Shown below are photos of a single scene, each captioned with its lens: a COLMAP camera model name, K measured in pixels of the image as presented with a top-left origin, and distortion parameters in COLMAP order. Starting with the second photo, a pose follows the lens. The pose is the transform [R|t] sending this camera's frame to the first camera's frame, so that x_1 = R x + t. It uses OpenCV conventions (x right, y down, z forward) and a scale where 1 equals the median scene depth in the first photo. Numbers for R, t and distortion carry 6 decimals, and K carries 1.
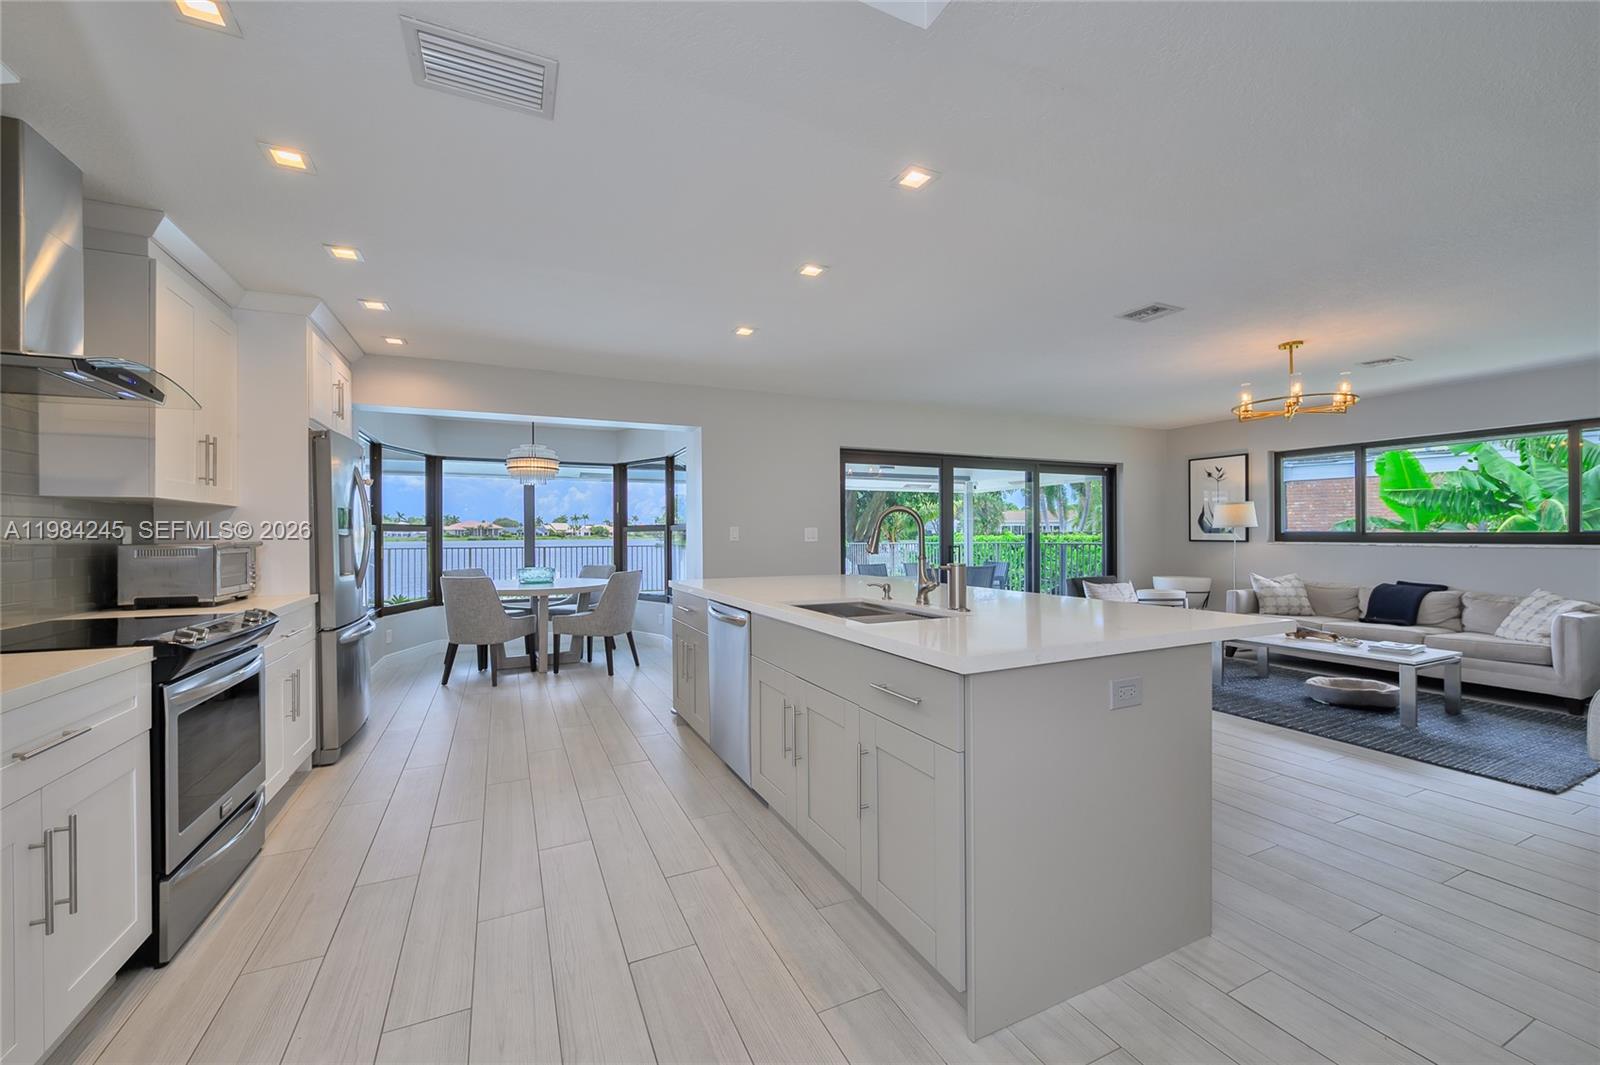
lens RADIAL K [[626.3, 0, 800.0], [0, 626.3, 532.5], [0, 0, 1]] dist [-0.008395, -0.000172]
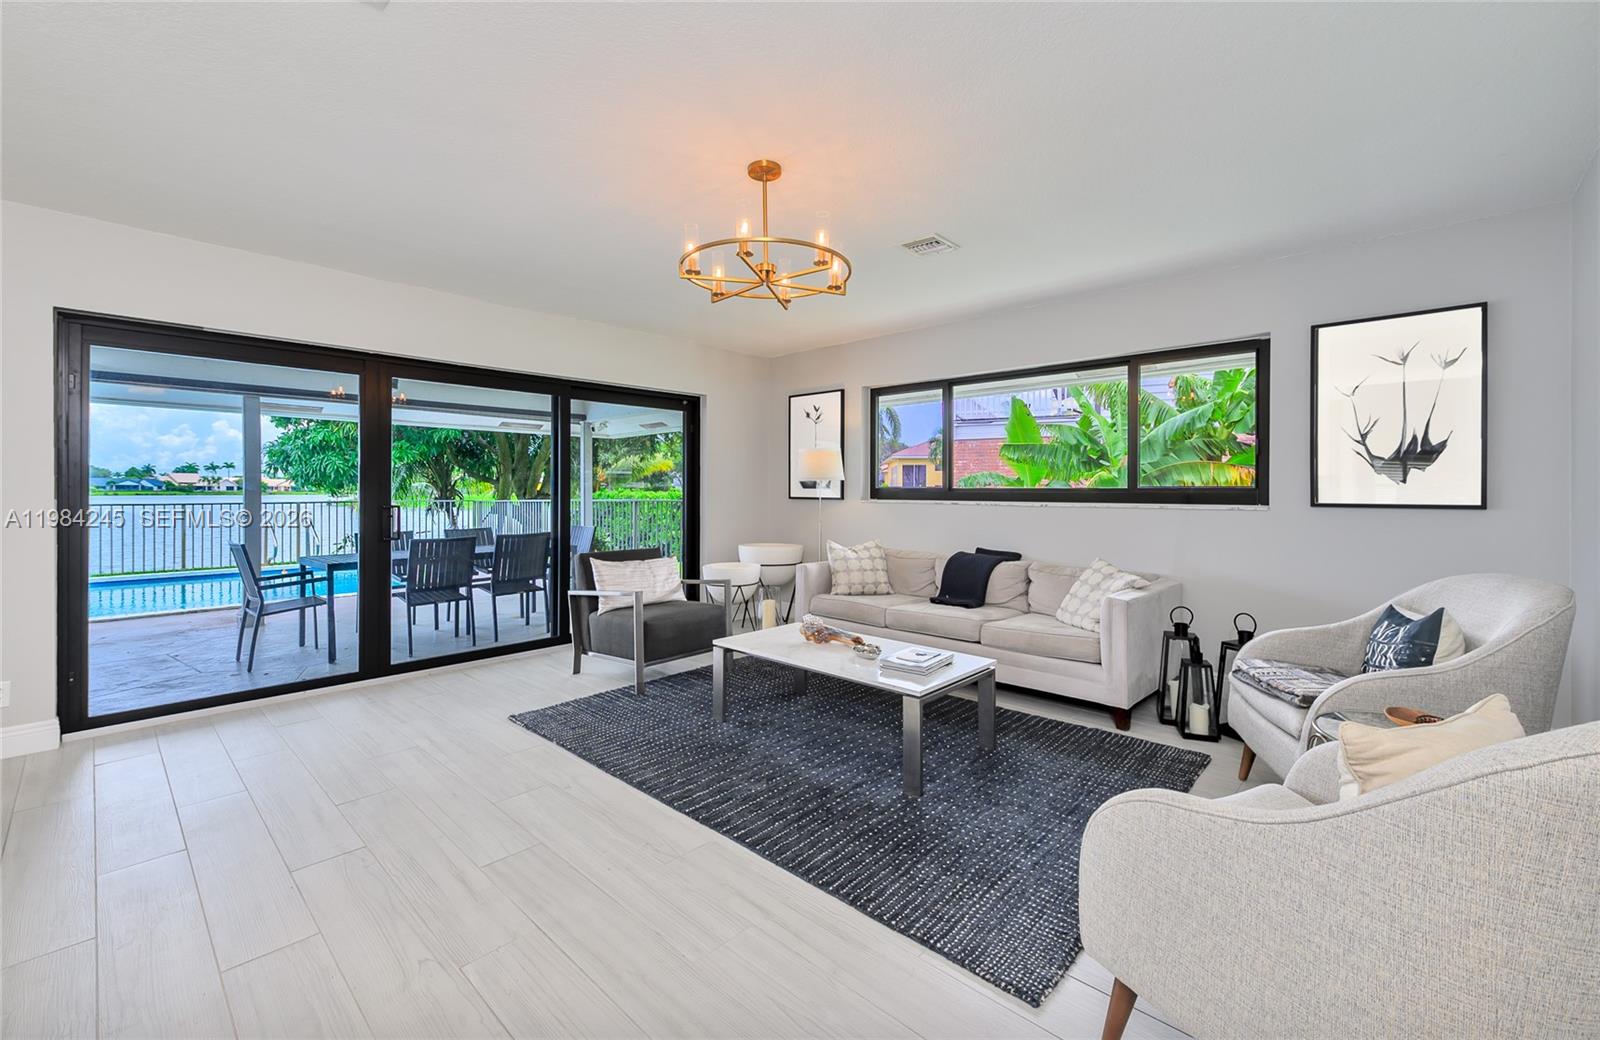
lens RADIAL K [[654.6, 0, 802.7], [0, 654.6, 488.8], [0, 0, 1]] dist [0.012182, 0.000139]
pose [[0.925167, 0.006421, 0.379506, 0.358203], [-0.006364, 0.999979, -0.001404, 0.002893], [-0.379507, -0.001117, 0.925188, 0.246754]]
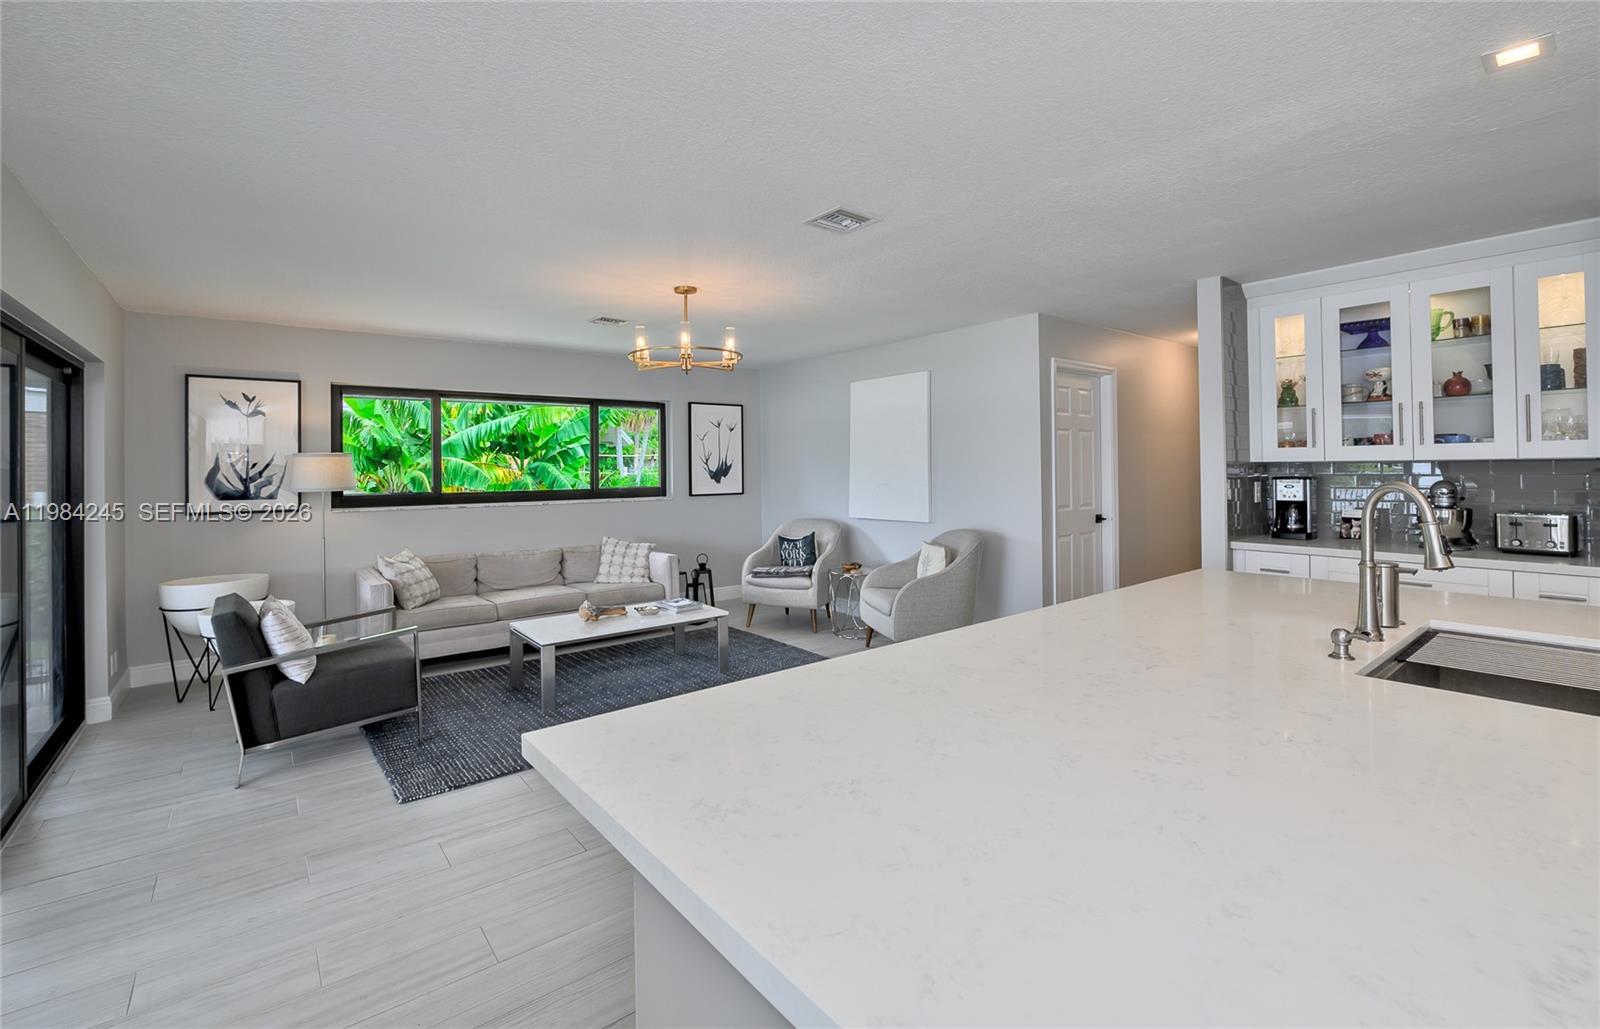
lens RADIAL K [[683.8, 0, 795.5], [0, 683.8, 462.8], [0, 0, 1]] dist [-0.001117, -0.000080]
pose [[-0.212059, 0.013113, 0.977169, -0.123489], [0.008466, 0.999897, -0.011581, -0.024436], [-0.977220, 0.005817, -0.212148, 0.646230]]
